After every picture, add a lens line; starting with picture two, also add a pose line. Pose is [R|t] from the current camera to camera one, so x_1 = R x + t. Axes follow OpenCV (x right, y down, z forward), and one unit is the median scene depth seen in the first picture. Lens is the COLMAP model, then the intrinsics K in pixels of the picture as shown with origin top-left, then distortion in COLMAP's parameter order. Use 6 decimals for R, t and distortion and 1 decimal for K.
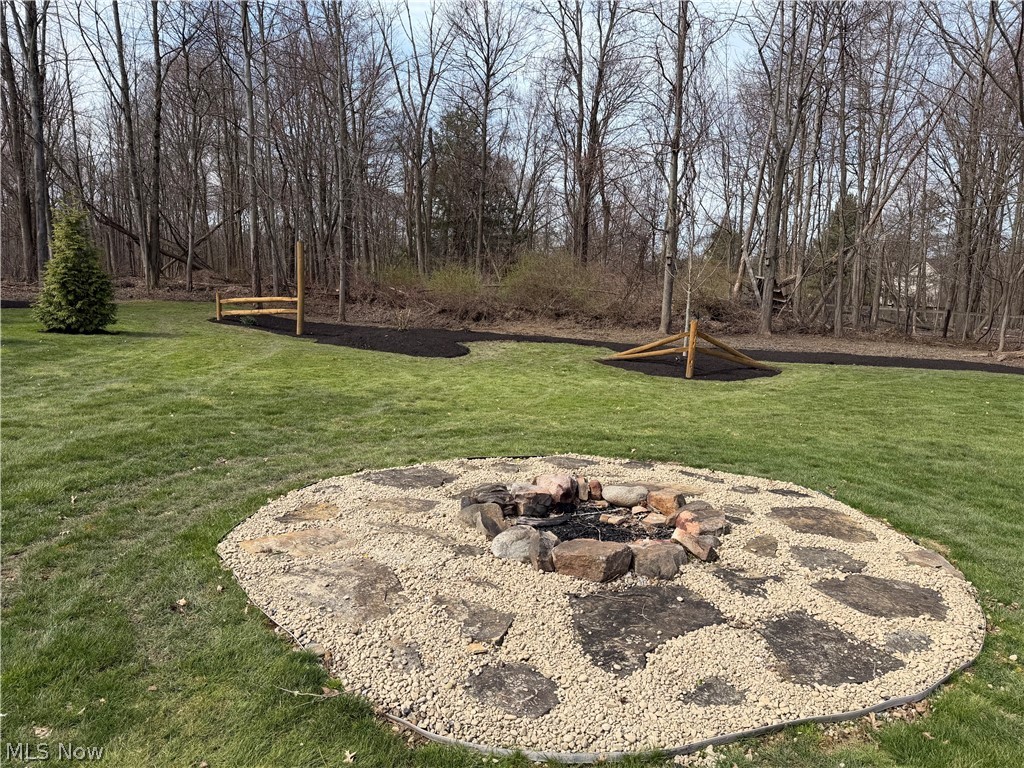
lens RADIAL K [[708.9, 0, 512.0], [0, 708.9, 384.0], [0, 0, 1]] dist [0.044656, -0.000084]
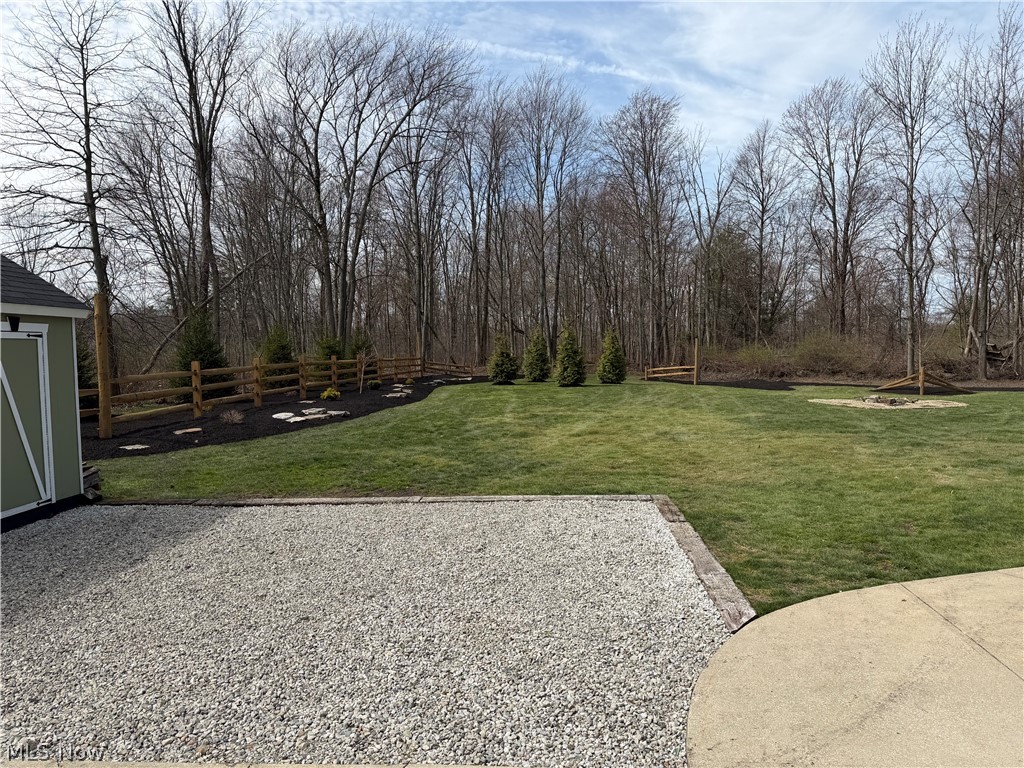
lens RADIAL K [[708.9, 0, 512.0], [0, 708.9, 384.0], [0, 0, 1]] dist [0.044656, -0.000084]
pose [[0.955132, -0.026433, -0.294998, -0.105020], [-0.003269, 0.995008, -0.099742, 0.062933], [0.296161, 0.096231, 0.950278, -0.511669]]
